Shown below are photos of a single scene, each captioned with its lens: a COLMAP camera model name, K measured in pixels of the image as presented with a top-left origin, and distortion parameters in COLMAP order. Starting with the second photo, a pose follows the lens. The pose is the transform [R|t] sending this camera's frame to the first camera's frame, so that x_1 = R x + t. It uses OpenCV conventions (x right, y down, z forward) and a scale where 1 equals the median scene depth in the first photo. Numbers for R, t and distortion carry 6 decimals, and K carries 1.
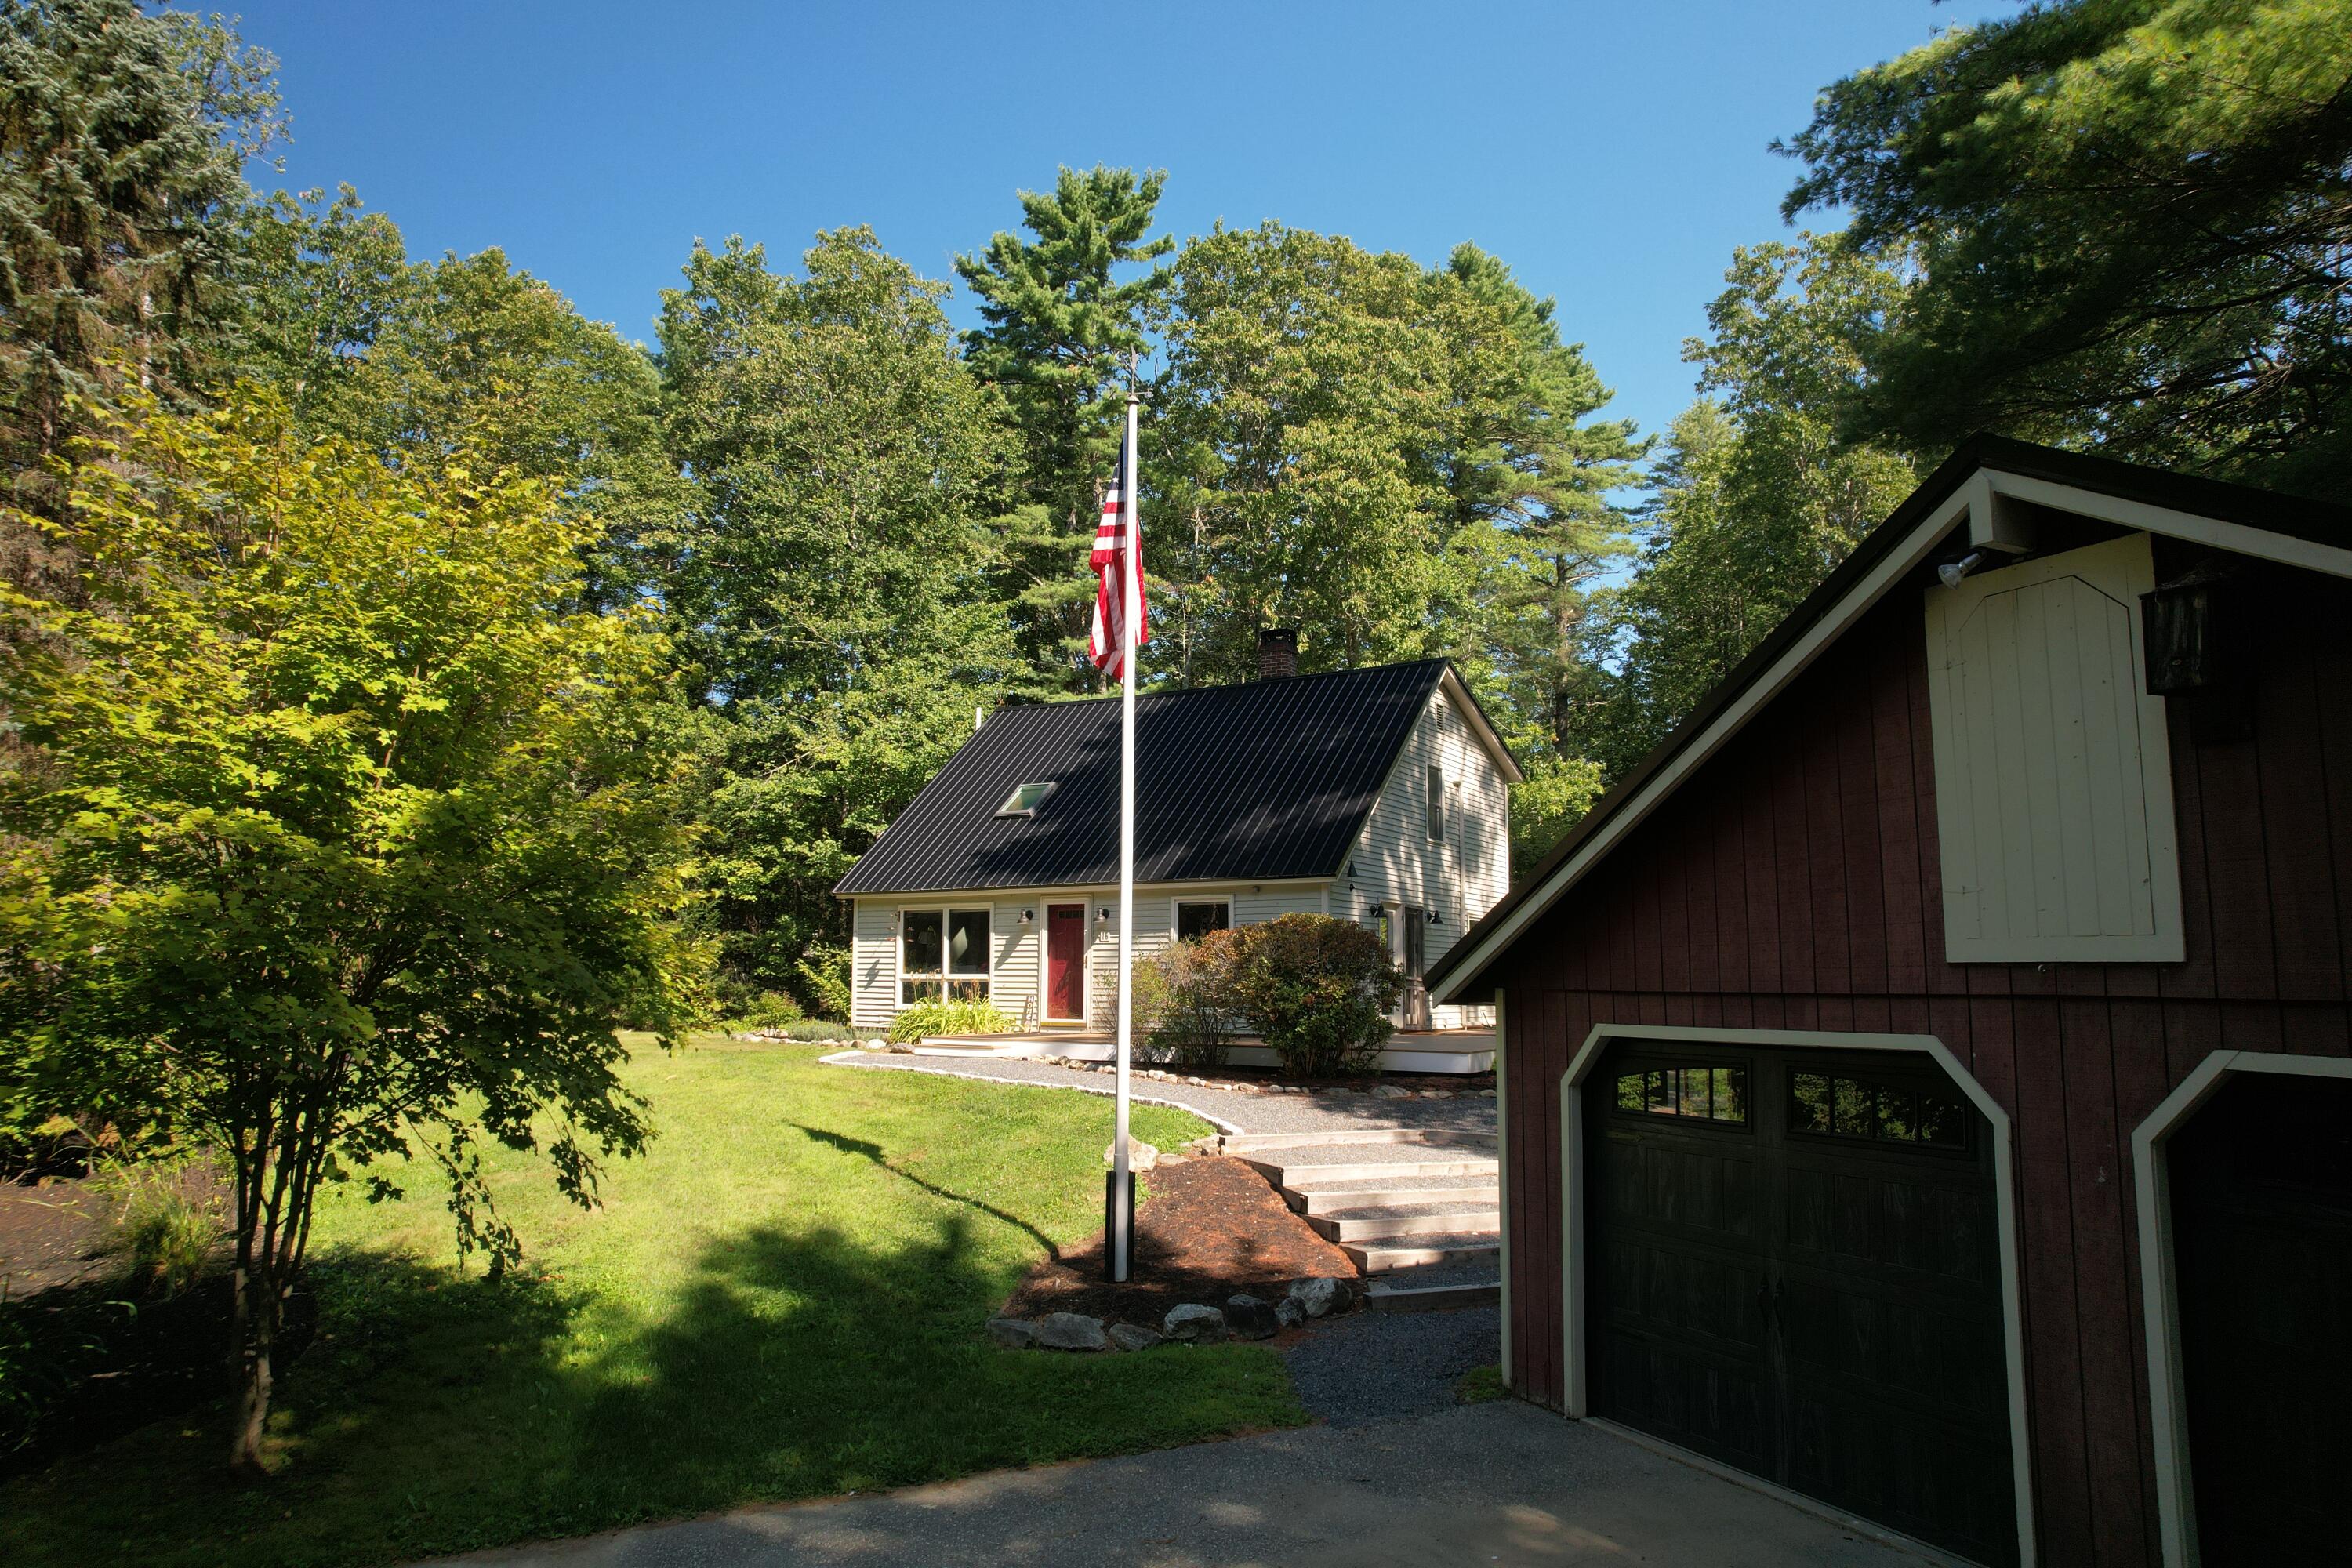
lens RADIAL K [[1515.4, 0, 1192.5], [0, 1515.4, 789.2], [0, 0, 1]] dist [-0.061172, 0.056796]
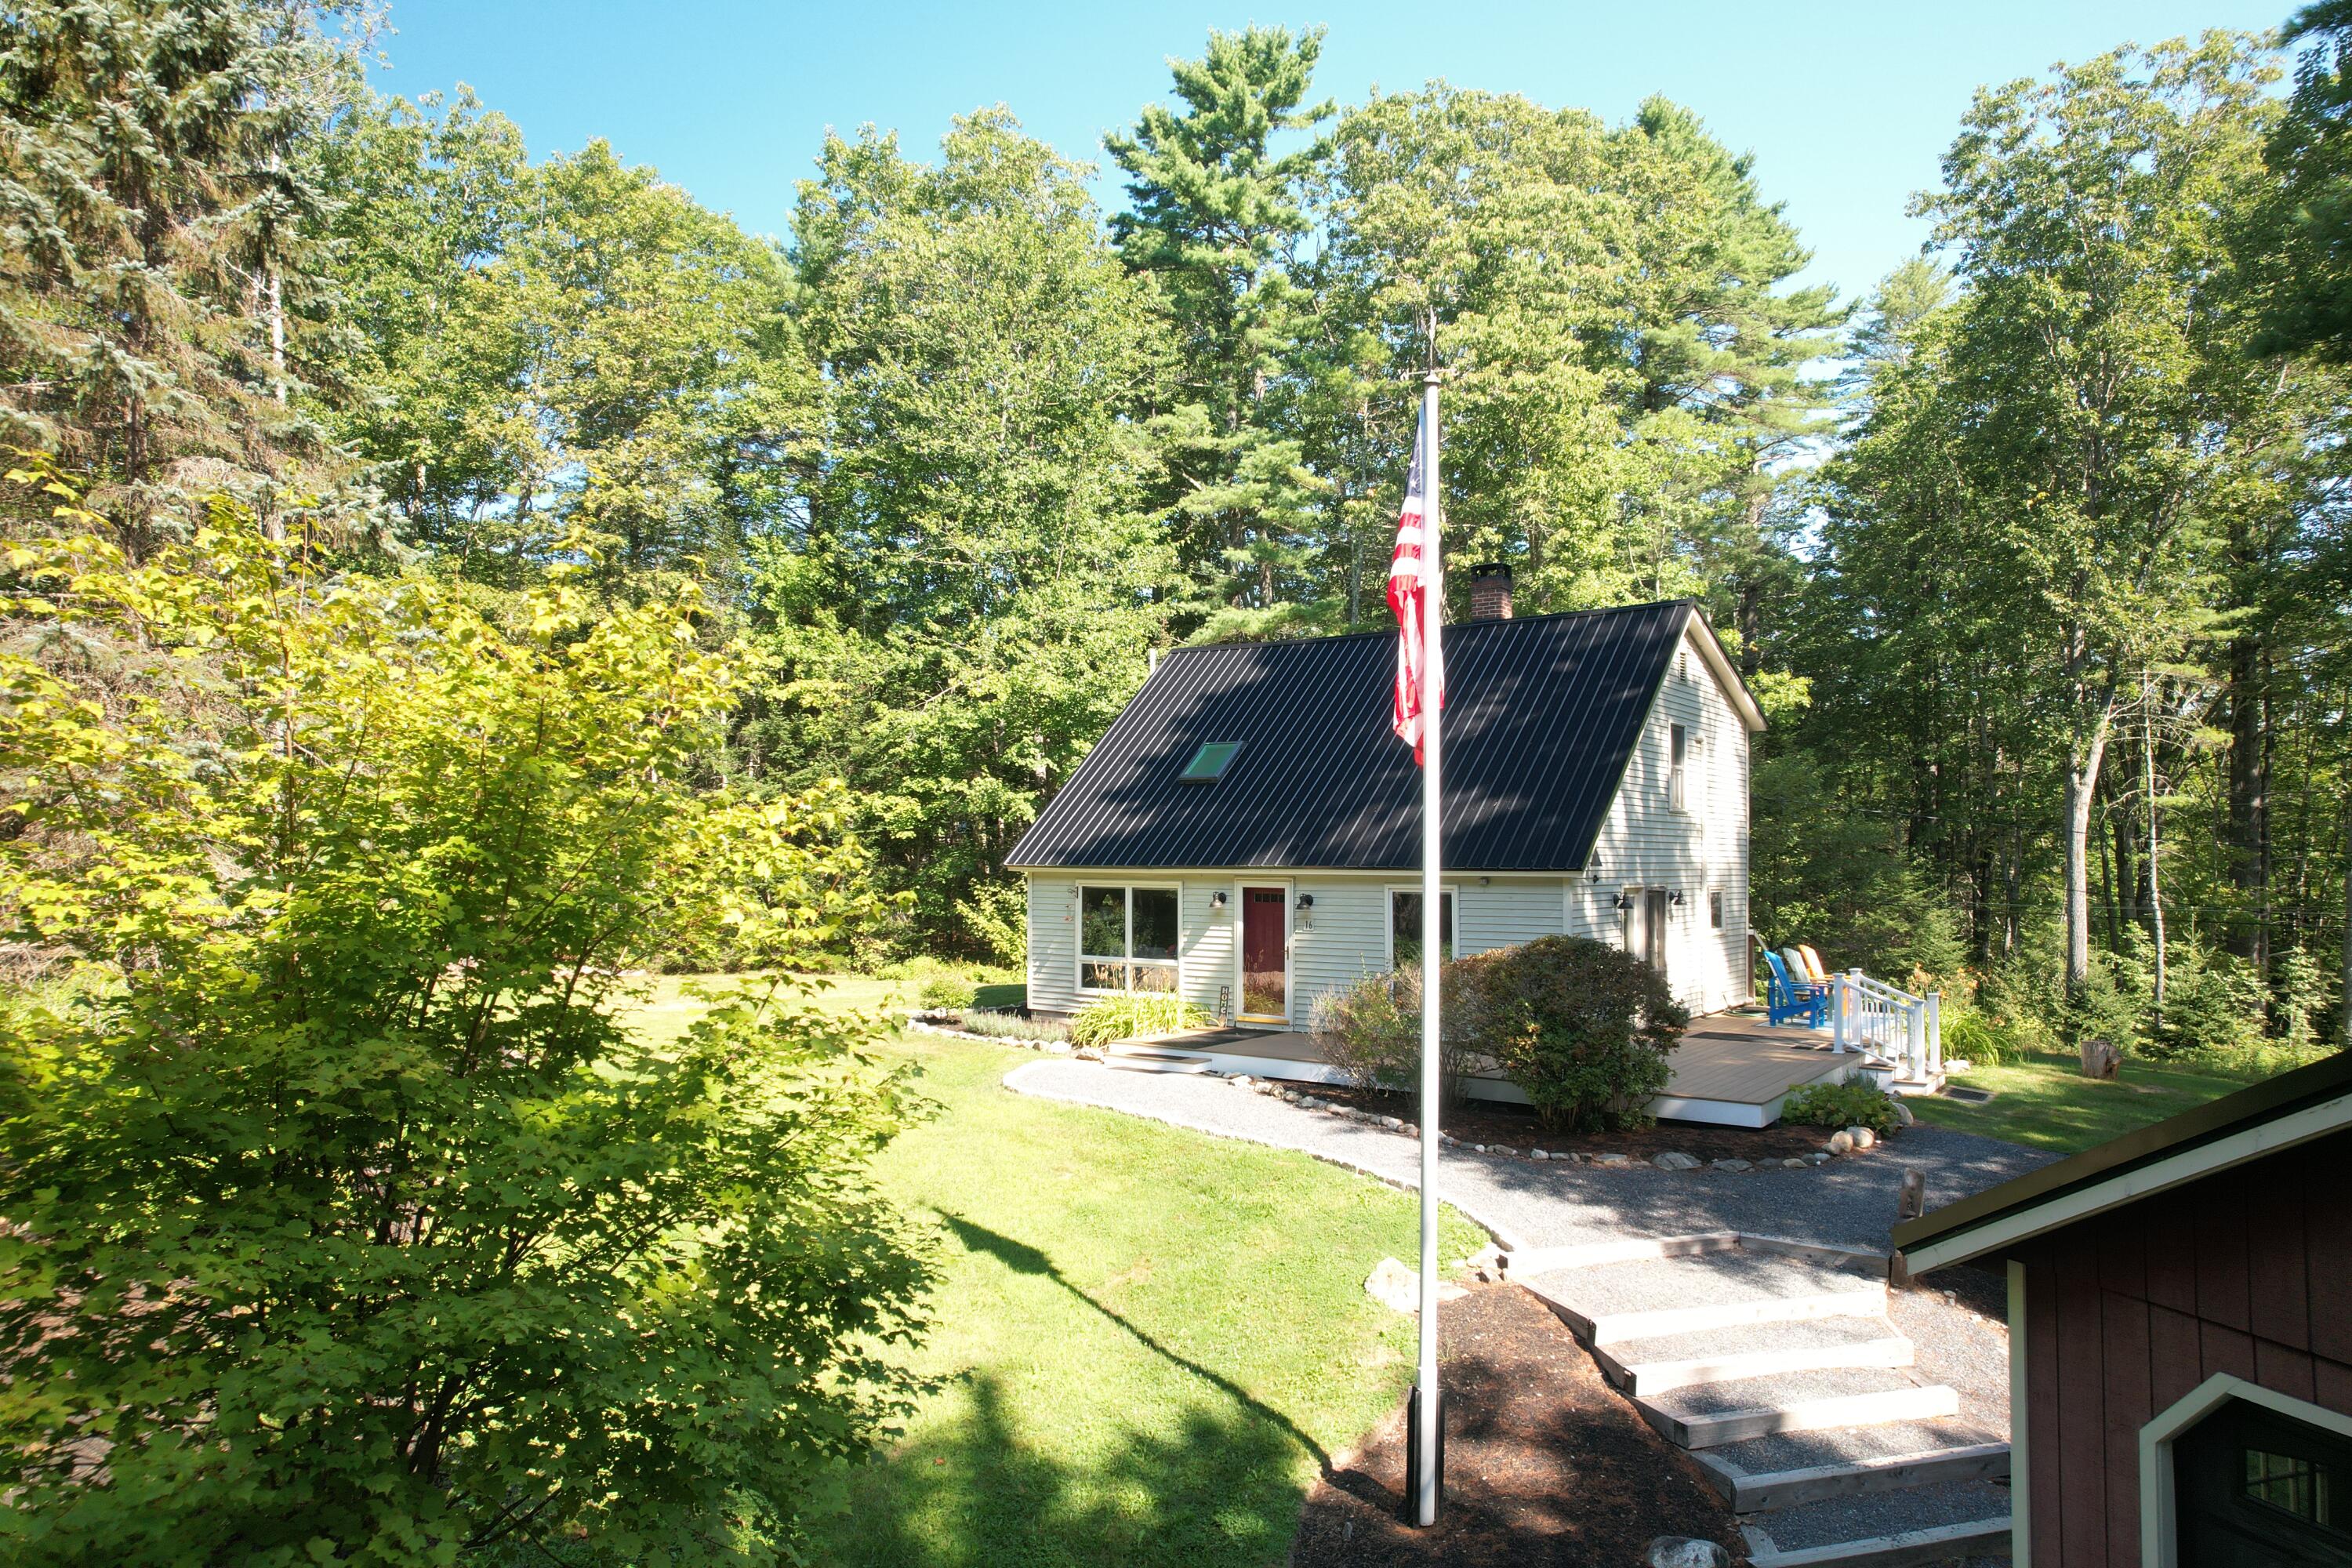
lens RADIAL K [[1515.4, 0, 1192.5], [0, 1515.4, 789.2], [0, 0, 1]] dist [-0.061172, 0.056796]
pose [[0.995974, -0.005123, -0.089498, -0.026592], [0.012656, 0.996401, 0.083812, -0.034615], [0.088746, -0.084608, 0.992454, 0.064520]]
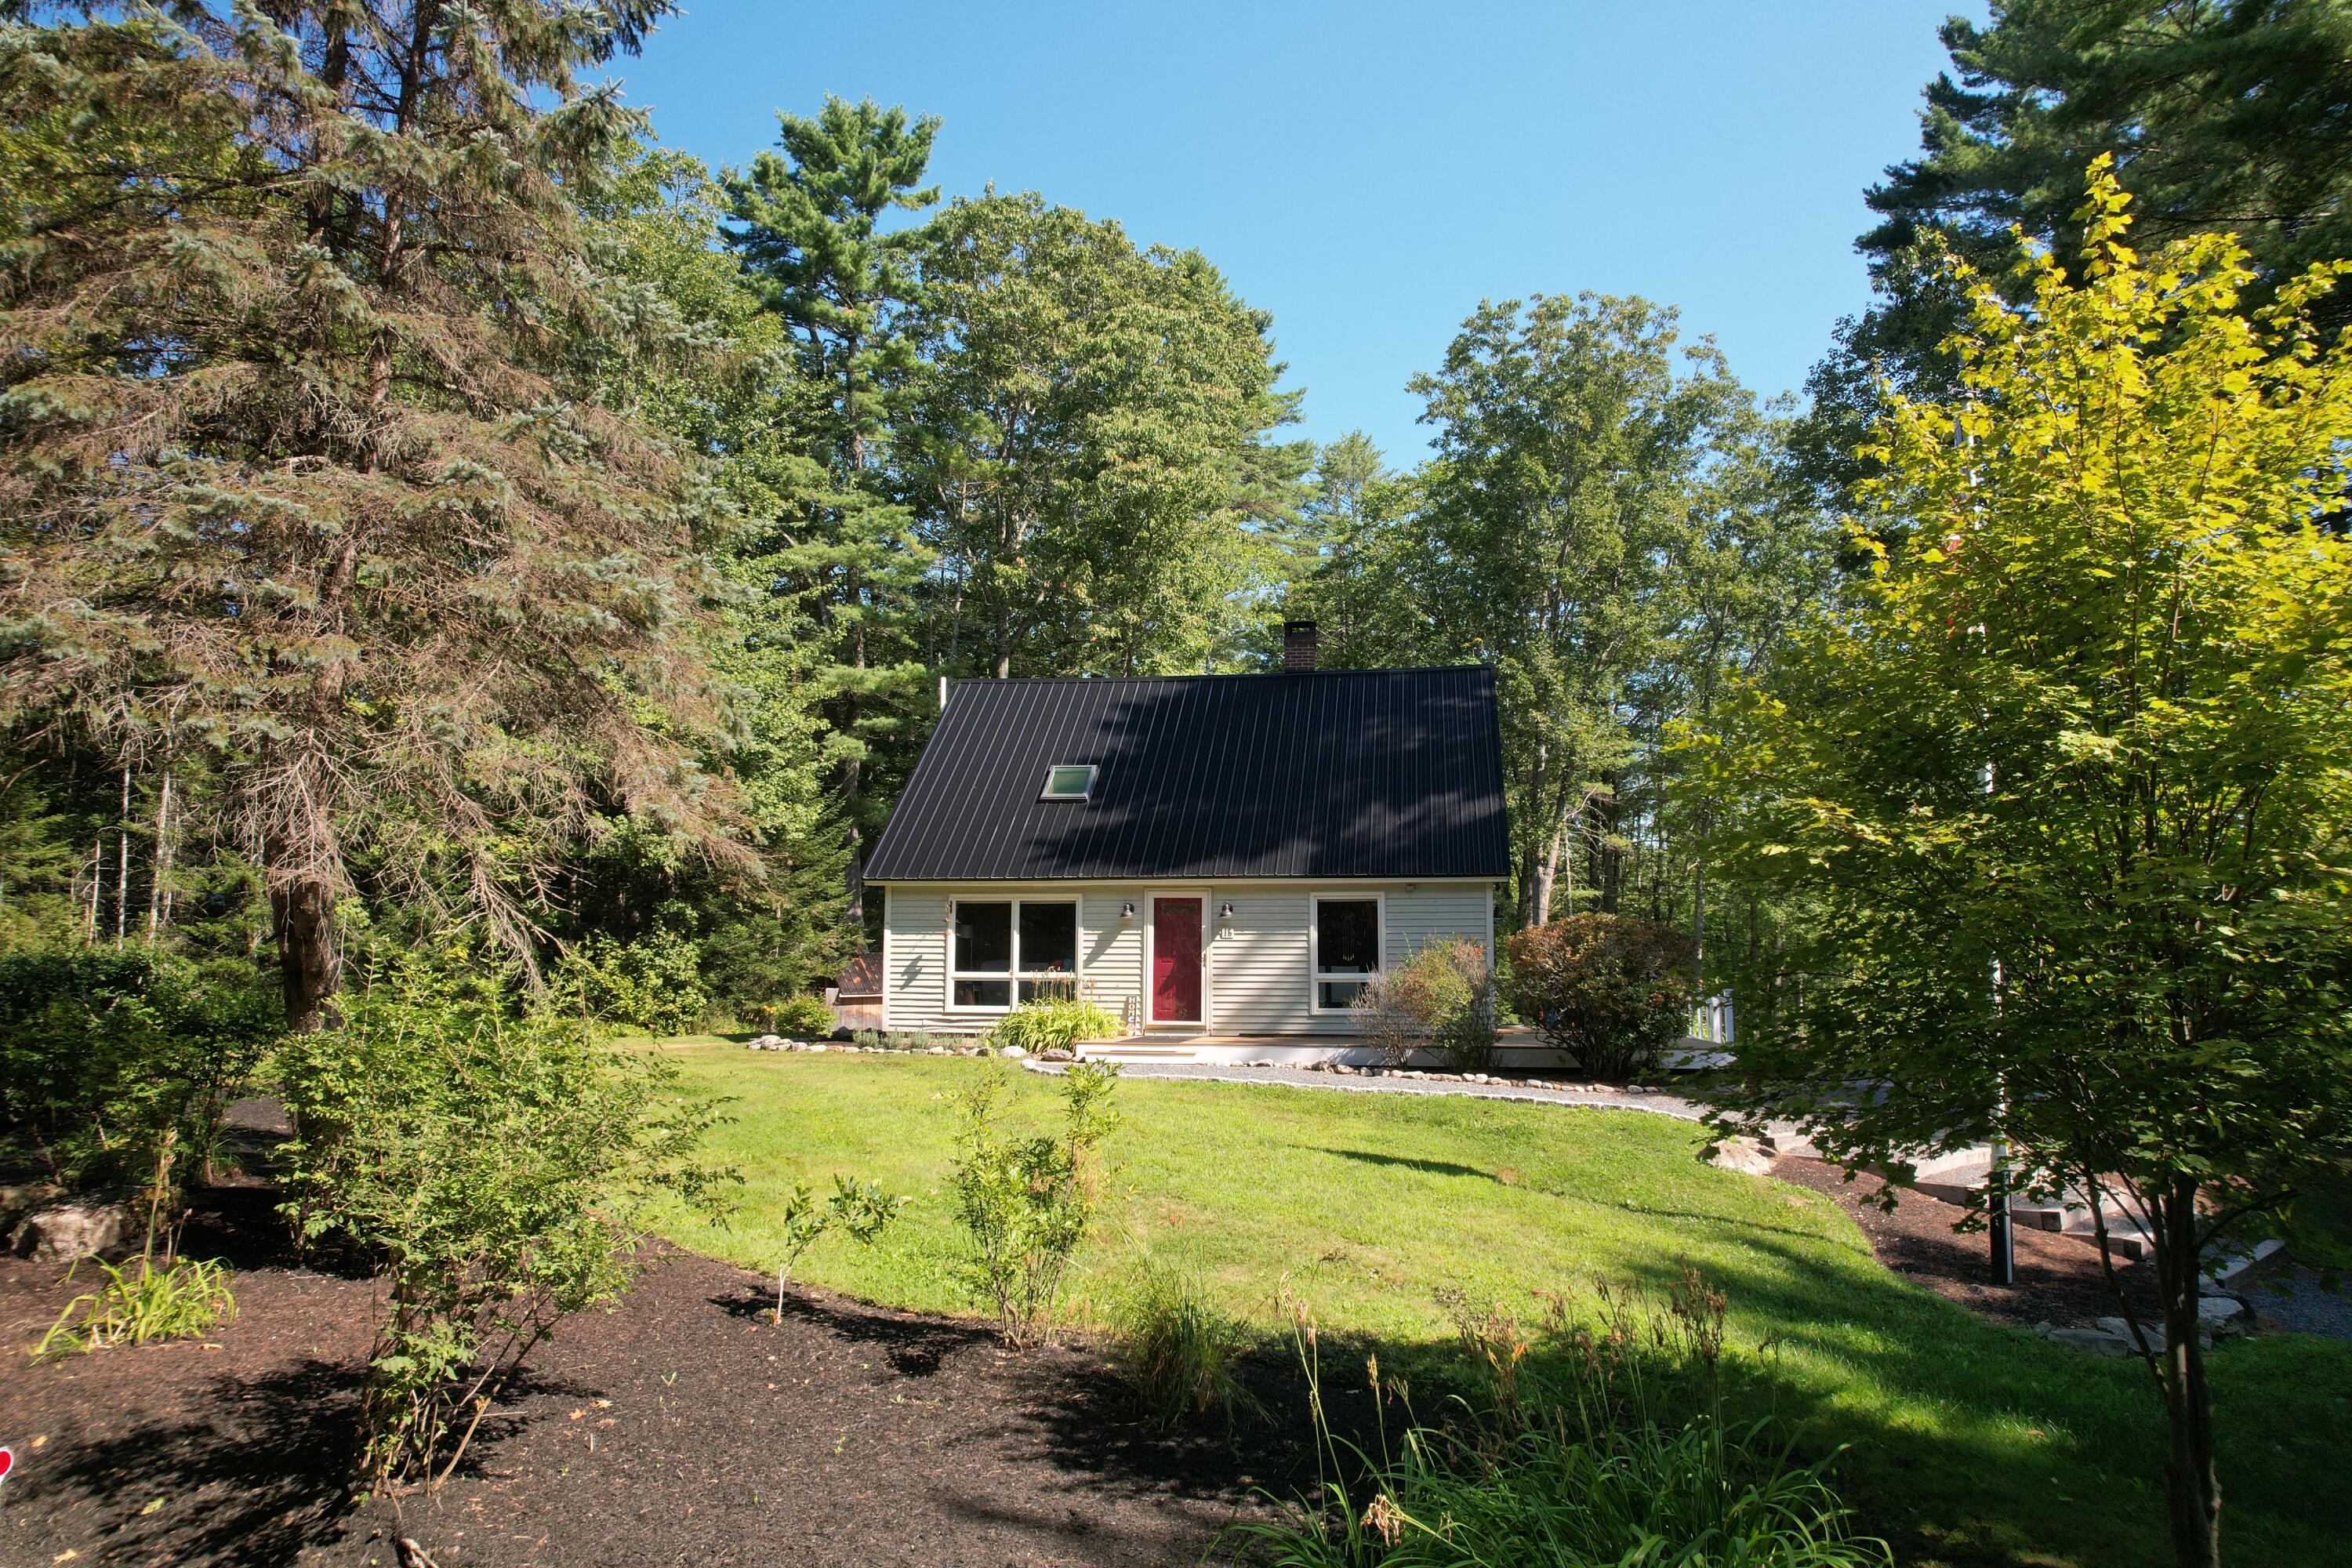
lens RADIAL K [[1515.4, 0, 1192.5], [0, 1515.4, 789.2], [0, 0, 1]] dist [-0.061172, 0.056796]
pose [[0.931582, 0.048014, 0.360346, -0.245194], [-0.049233, 0.998770, -0.005800, 0.008484], [-0.360181, -0.012337, 0.932801, 0.077647]]
